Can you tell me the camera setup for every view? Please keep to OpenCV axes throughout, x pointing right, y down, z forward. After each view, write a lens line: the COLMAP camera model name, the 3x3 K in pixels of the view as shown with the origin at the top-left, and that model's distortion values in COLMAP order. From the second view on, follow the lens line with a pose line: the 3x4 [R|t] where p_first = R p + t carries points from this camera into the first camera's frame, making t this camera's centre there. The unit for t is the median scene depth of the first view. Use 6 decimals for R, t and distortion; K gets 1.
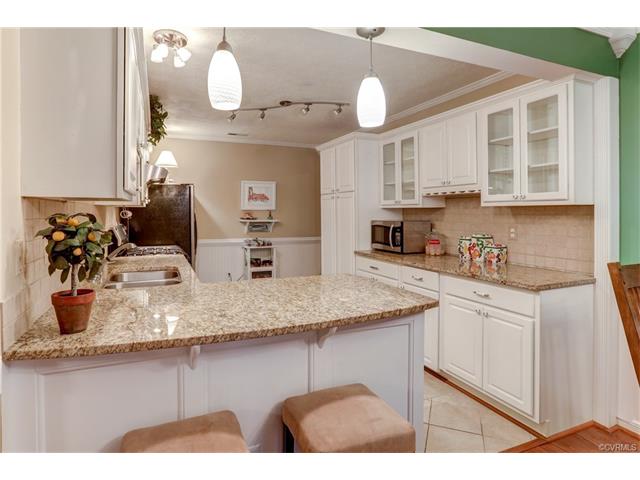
lens RADIAL K [[363.2, 0, 311.4], [0, 363.2, 215.7], [0, 0, 1]] dist [-0.021615, 0.000632]
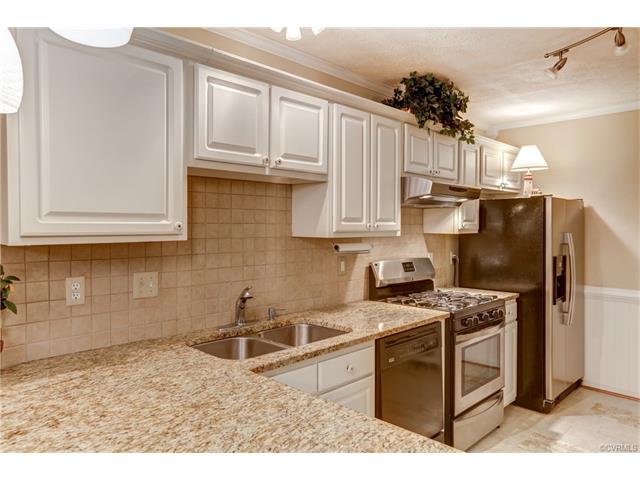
lens RADIAL K [[442.7, 0, 322.7], [0, 442.7, 230.0], [0, 0, 1]] dist [0.001954, 0.000144]
pose [[0.383520, 0.007676, -0.923501, 0.260985], [-0.011003, 0.999932, 0.003742, -0.035465], [0.923467, 0.008726, 0.383579, 0.462029]]
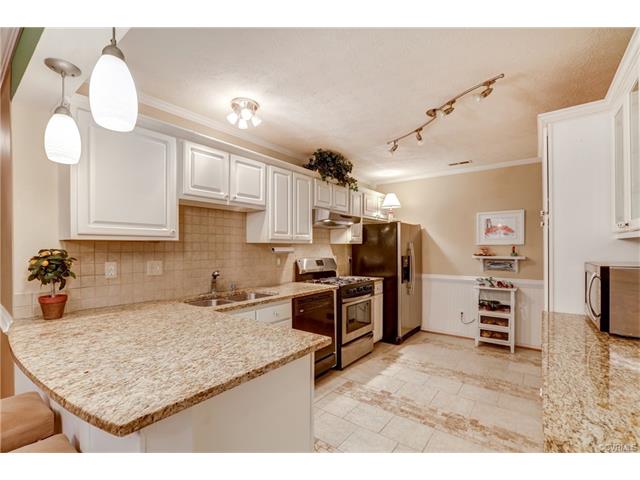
lens RADIAL K [[288.0, 0, 319.9], [0, 288.0, 248.4], [0, 0, 1]] dist [-0.022904, 0.000695]
pose [[0.490953, -0.001791, -0.871184, 0.369473], [-0.004540, 0.999979, -0.004614, -0.003516], [0.871174, 0.006220, 0.490934, 0.478265]]
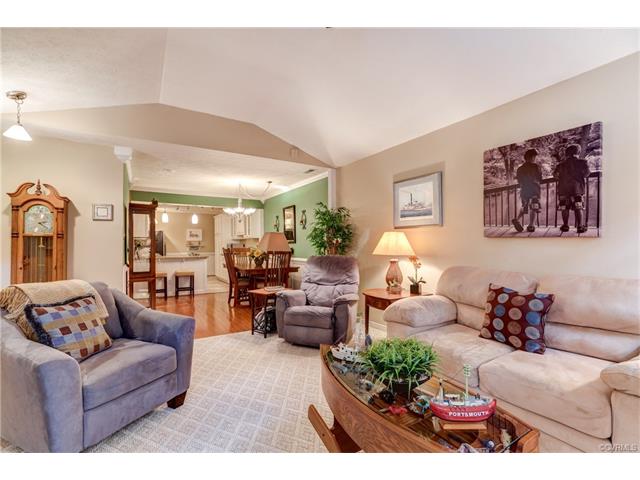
lens RADIAL K [[294.2, 0, 320.0], [0, 294.2, 240.0], [0, 0, 1]] dist [-0.001994, 0.000609]
pose [[0.989332, -0.006983, 0.145513, 0.619264], [0.010713, 0.999633, -0.024864, 0.056053], [-0.145286, 0.026157, 0.989044, -1.635914]]
